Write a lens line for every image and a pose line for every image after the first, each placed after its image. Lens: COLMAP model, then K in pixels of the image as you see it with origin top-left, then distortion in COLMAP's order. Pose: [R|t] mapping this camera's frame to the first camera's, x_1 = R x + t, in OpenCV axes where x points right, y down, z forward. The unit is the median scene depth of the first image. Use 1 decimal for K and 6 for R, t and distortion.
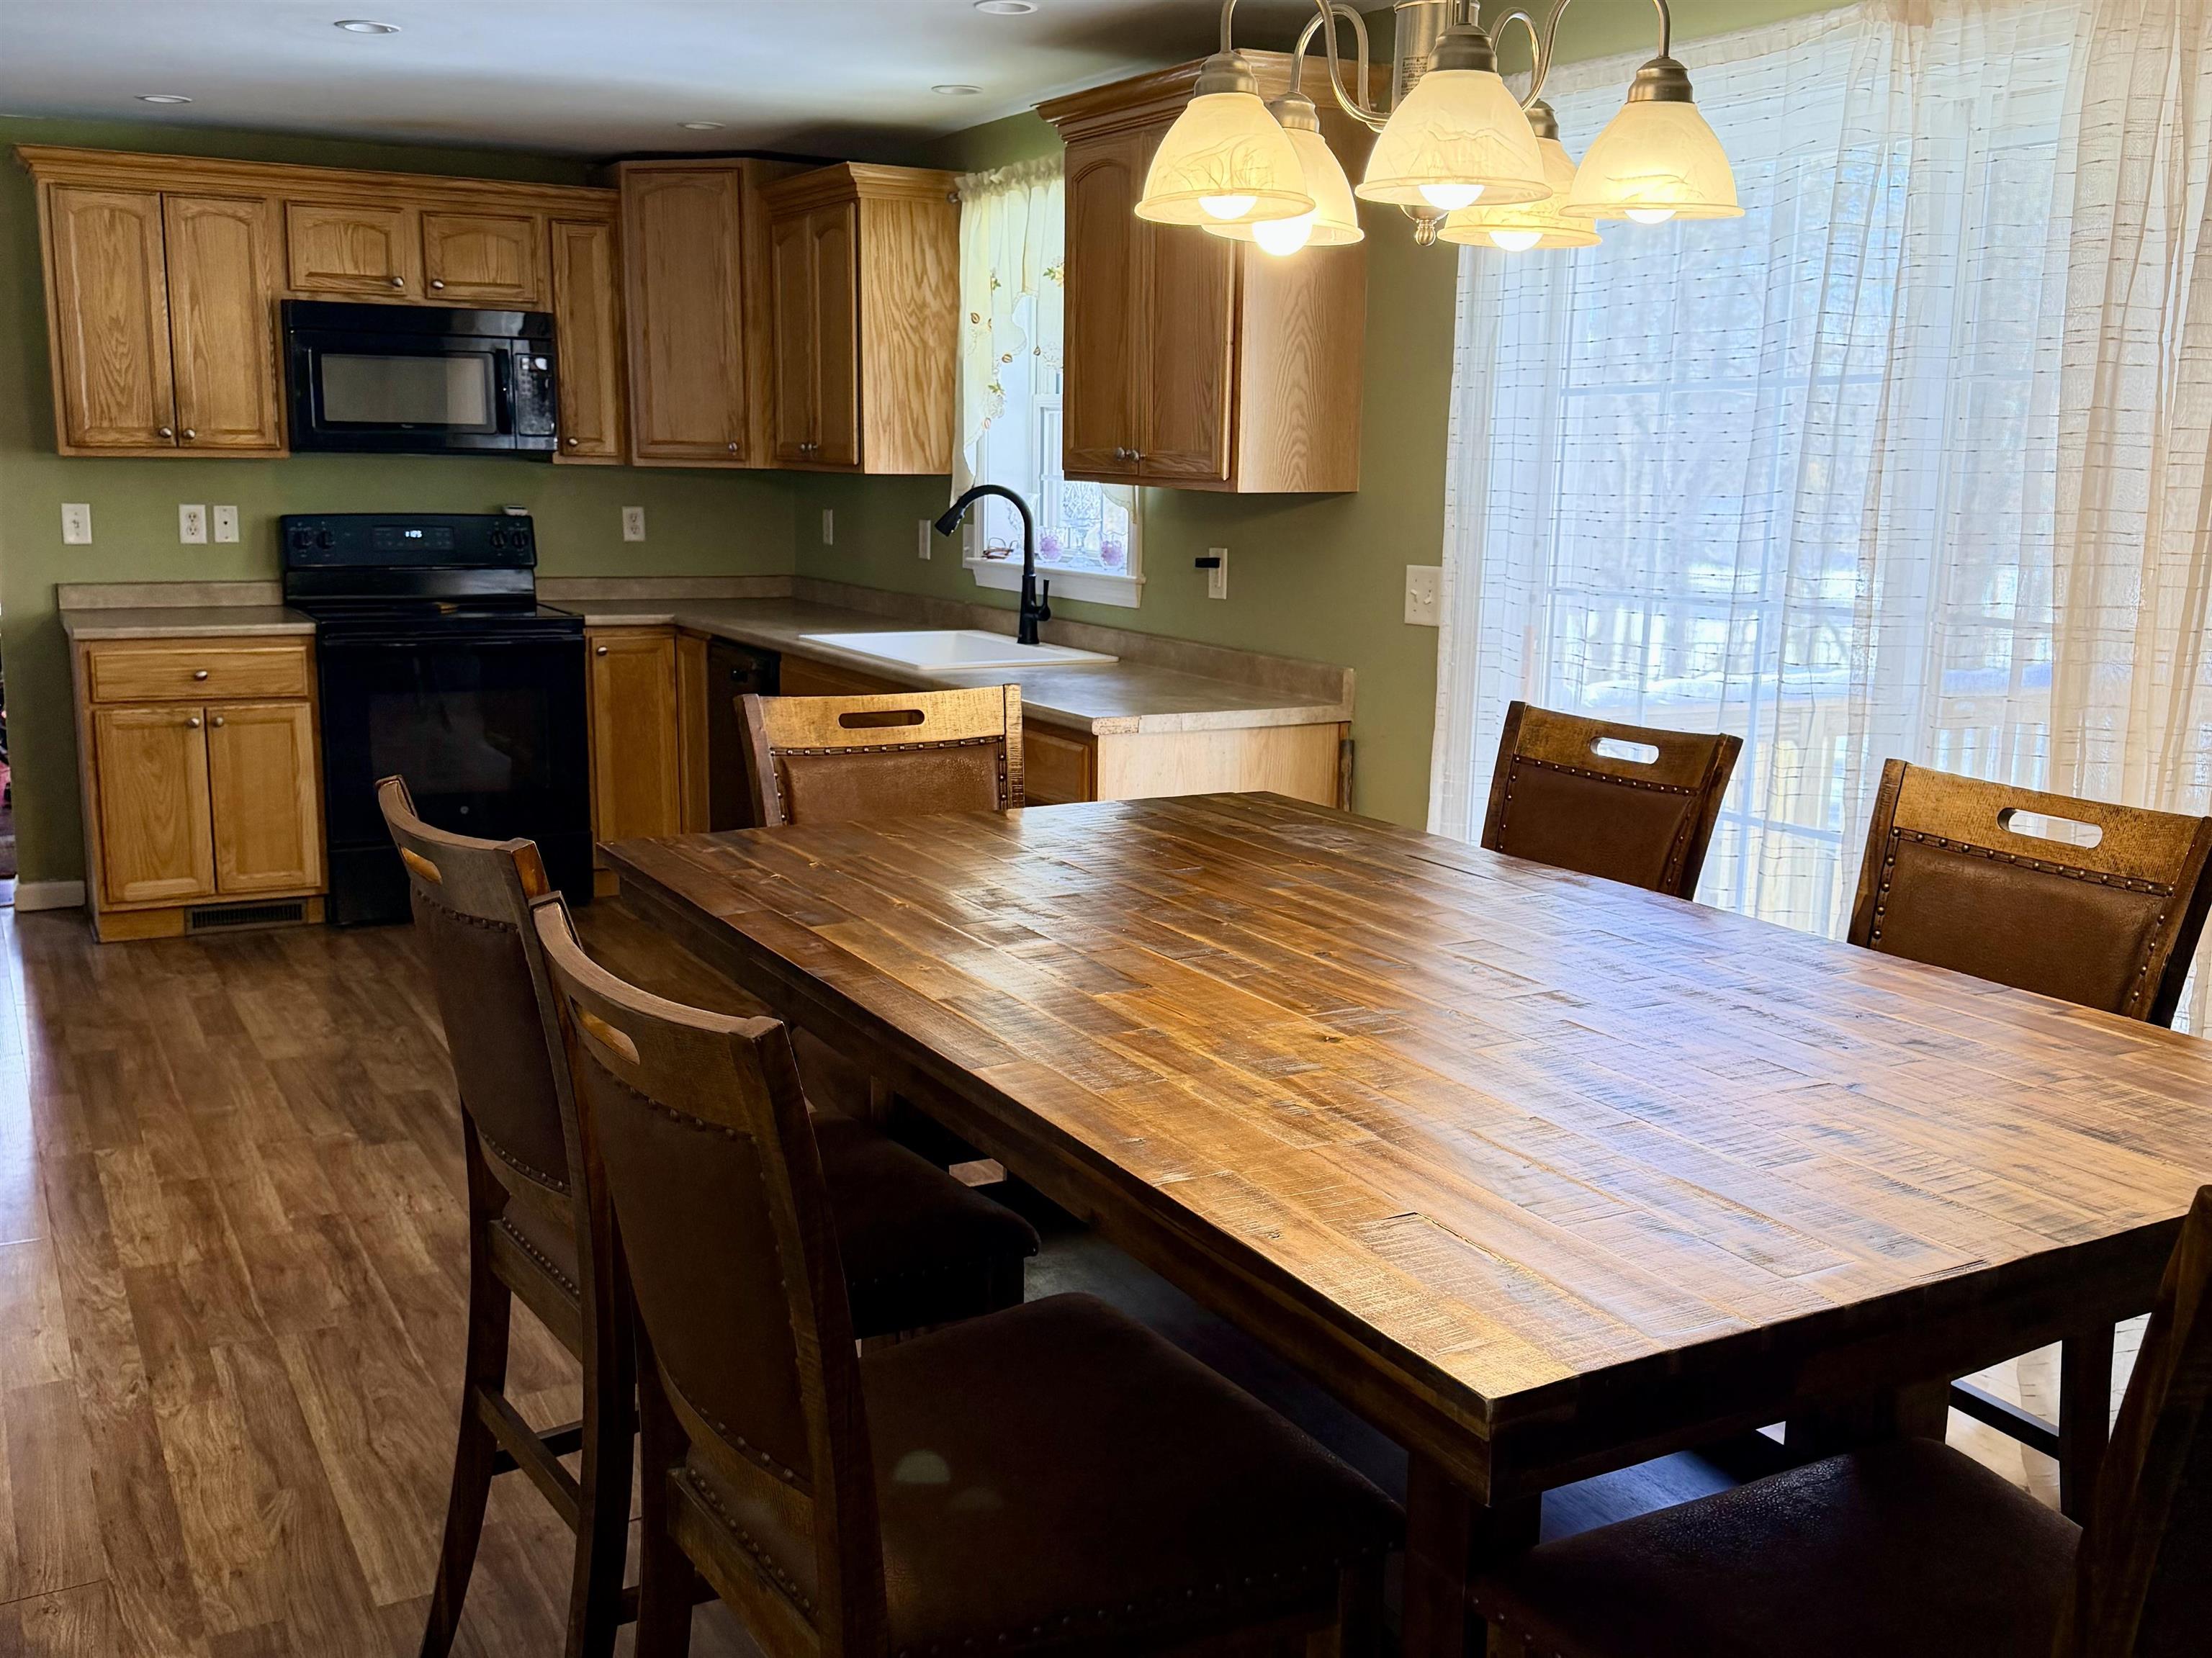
lens RADIAL K [[2051.9, 0, 1106.0], [0, 2051.9, 829.0], [0, 0, 1]] dist [0.149082, -0.300090]
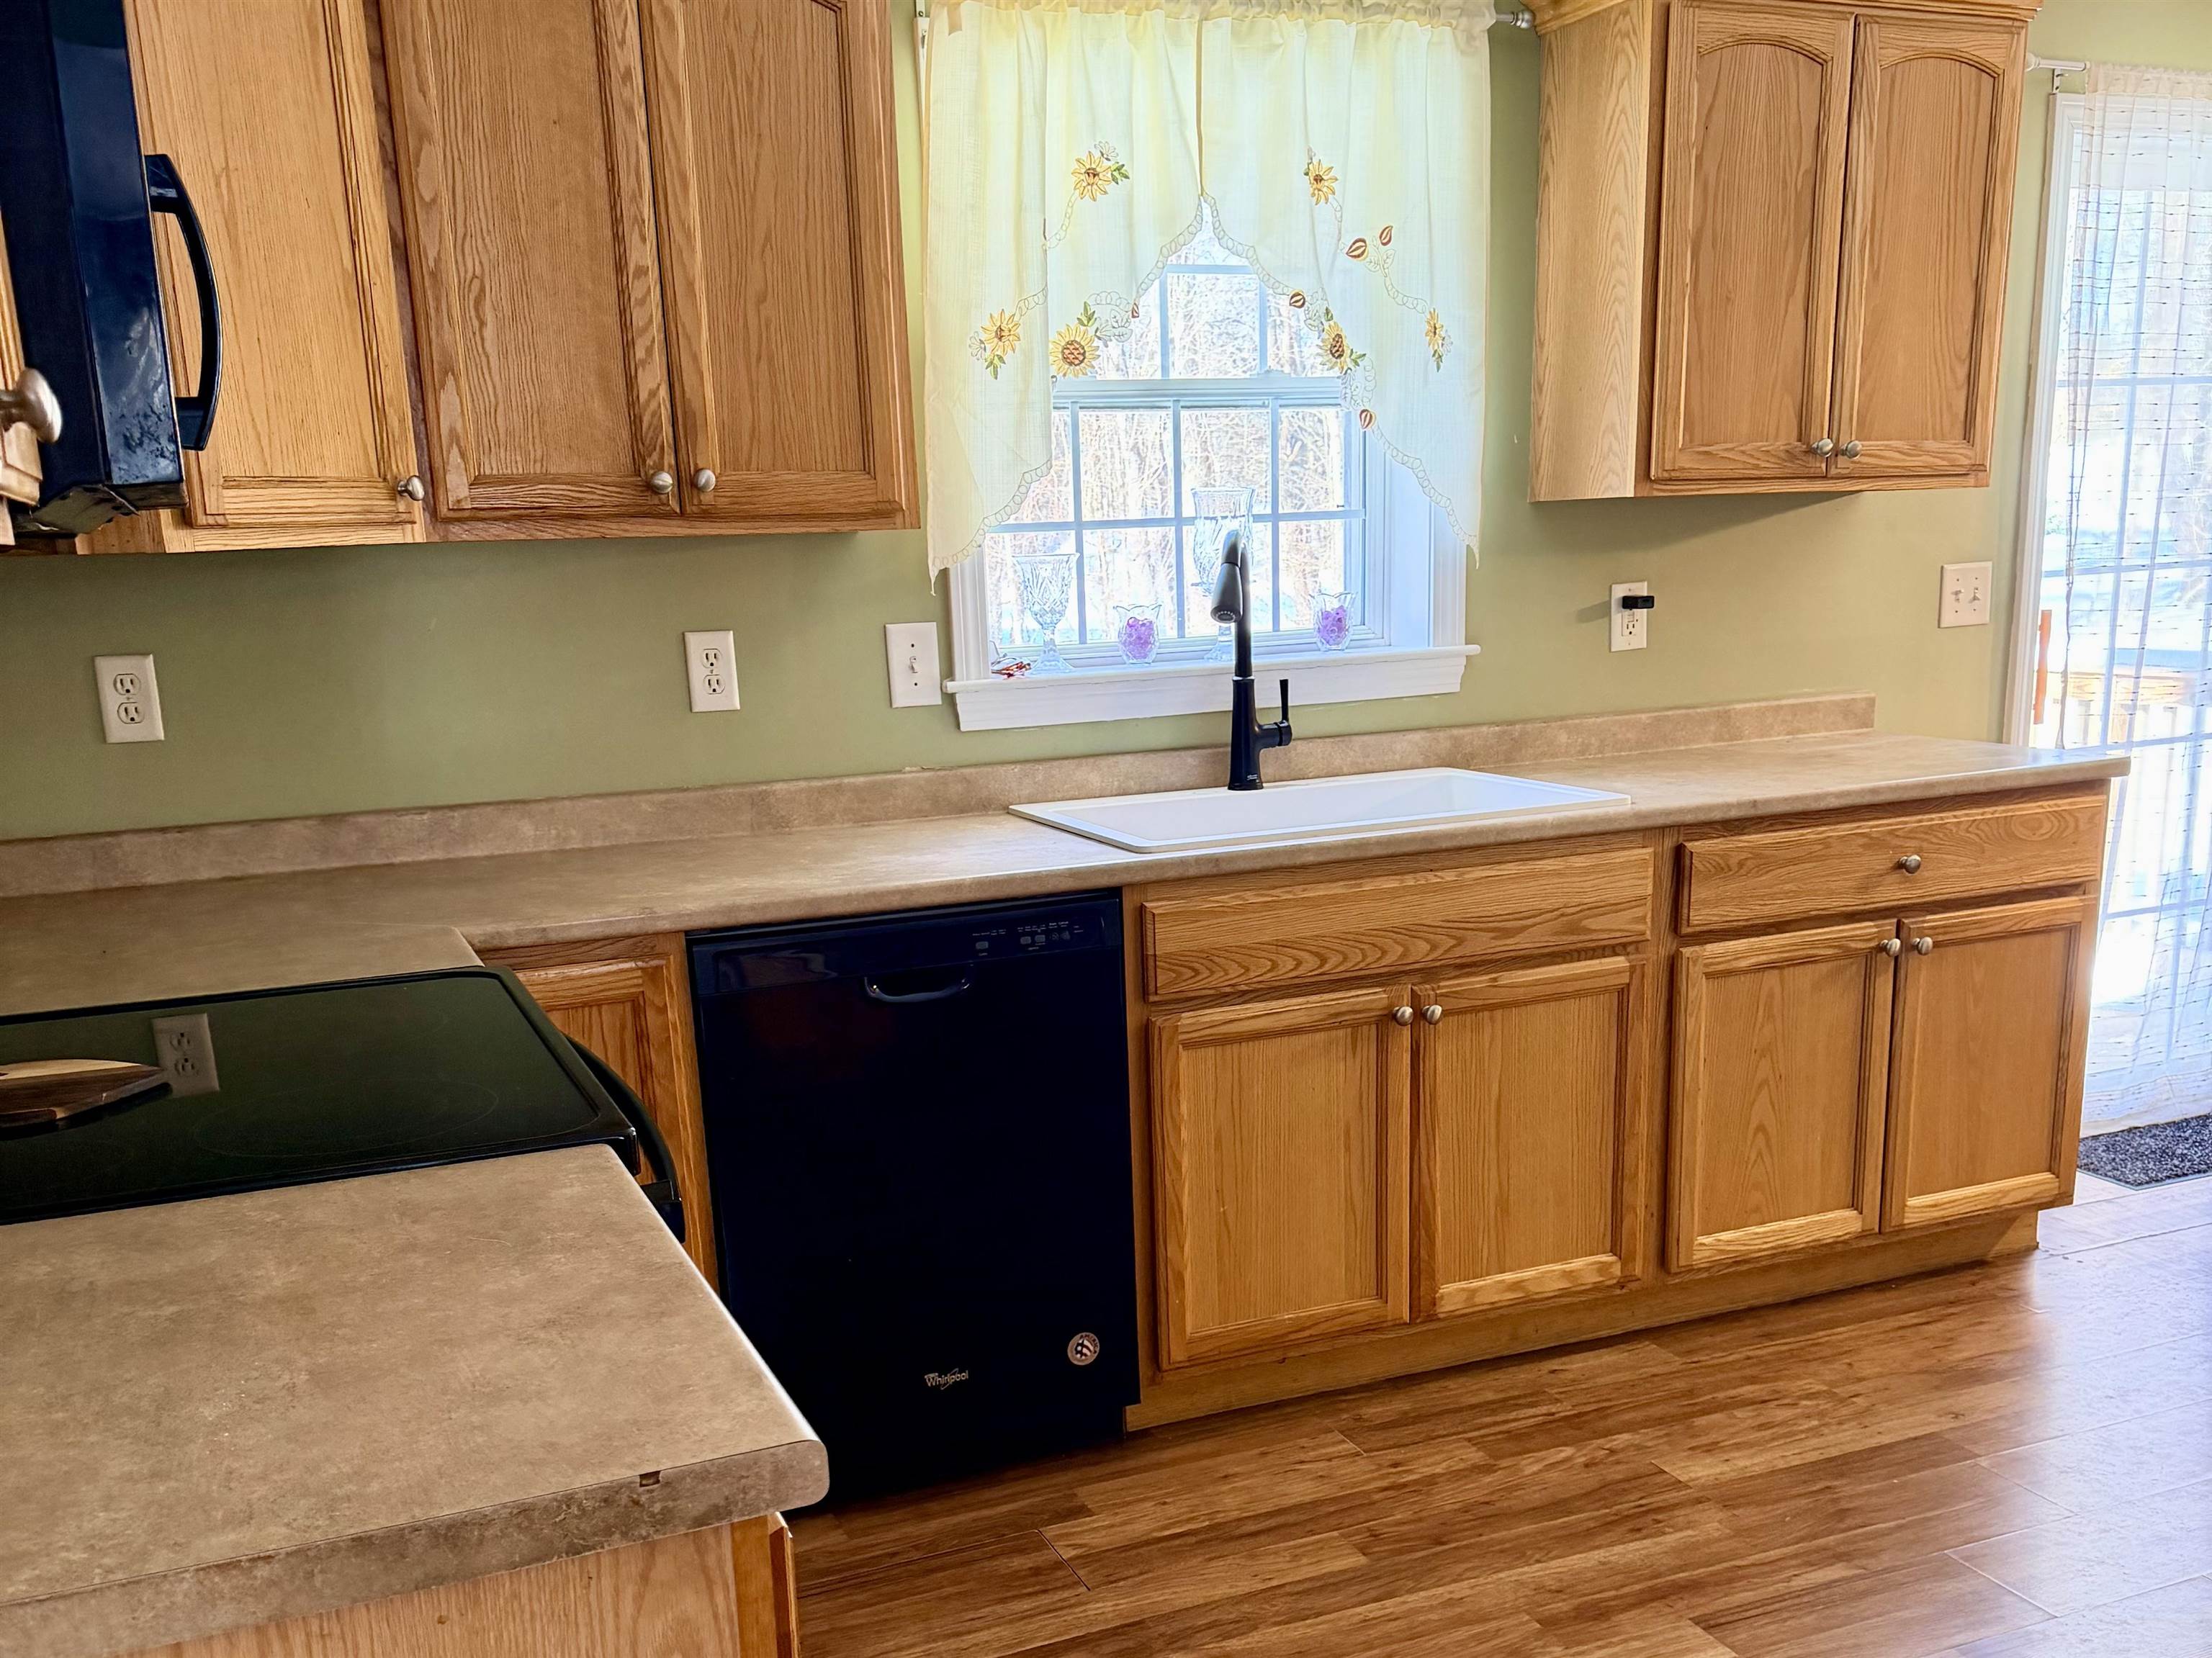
lens RADIAL K [[2059.0, 0, 1107.6], [0, 2059.0, 1097.4], [0, 0, 1]] dist [0.137473, -0.224752]
pose [[0.112370, -0.280981, 0.953112, -0.620875], [0.217690, 0.942847, 0.252290, -0.156904], [-0.969528, 0.179134, 0.167114, 0.879311]]
